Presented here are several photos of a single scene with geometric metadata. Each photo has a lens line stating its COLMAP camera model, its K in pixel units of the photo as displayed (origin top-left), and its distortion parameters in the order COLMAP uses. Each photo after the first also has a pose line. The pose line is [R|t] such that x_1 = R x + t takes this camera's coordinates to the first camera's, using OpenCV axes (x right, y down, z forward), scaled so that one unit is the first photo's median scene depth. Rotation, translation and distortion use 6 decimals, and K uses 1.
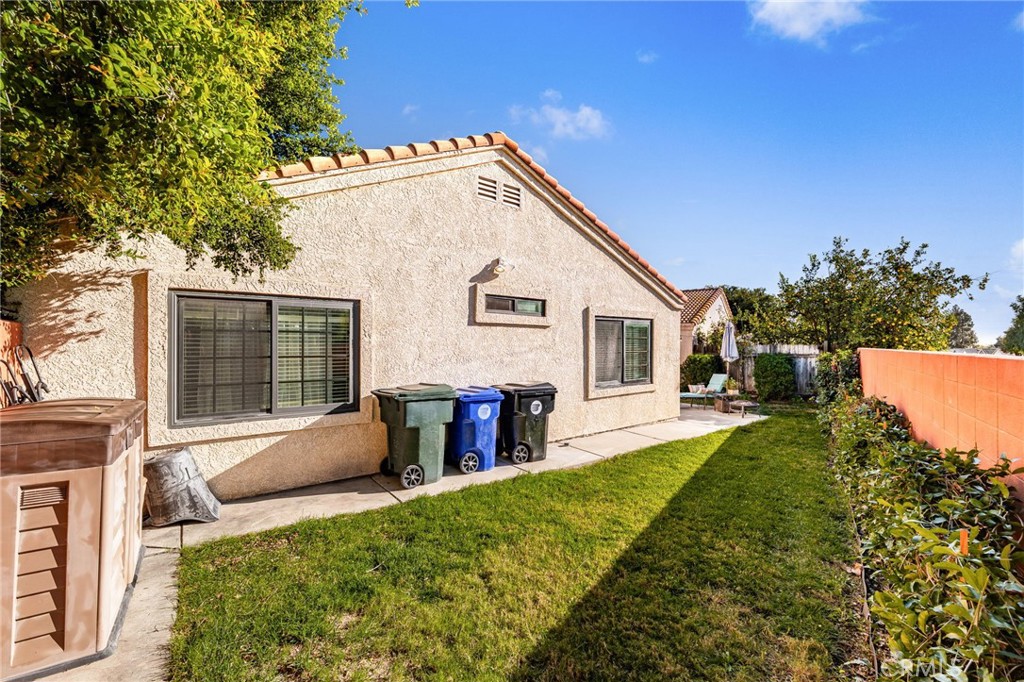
lens RADIAL K [[425.2, 0, 514.4], [0, 425.2, 342.1], [0, 0, 1]] dist [-0.012673, 0.003103]
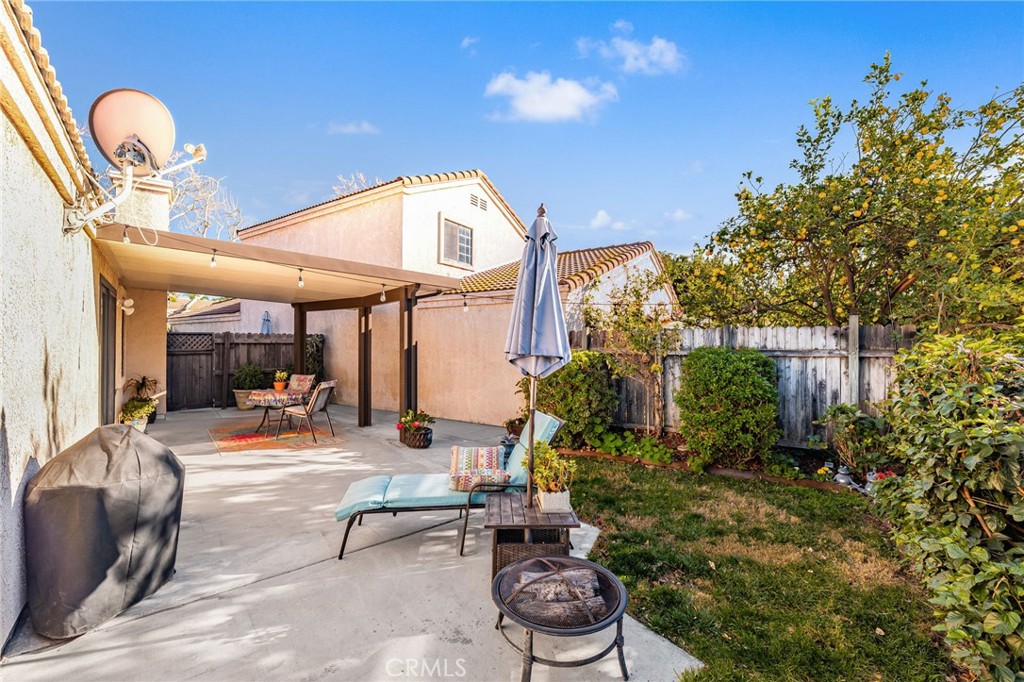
lens RADIAL K [[425.2, 0, 509.8], [0, 425.2, 341.6], [0, 0, 1]] dist [-0.012673, 0.003103]
pose [[0.998703, -0.005442, 0.050626, 0.384594], [0.004947, 0.999939, 0.009894, 0.015372], [-0.050677, -0.009631, 0.998669, 0.606062]]
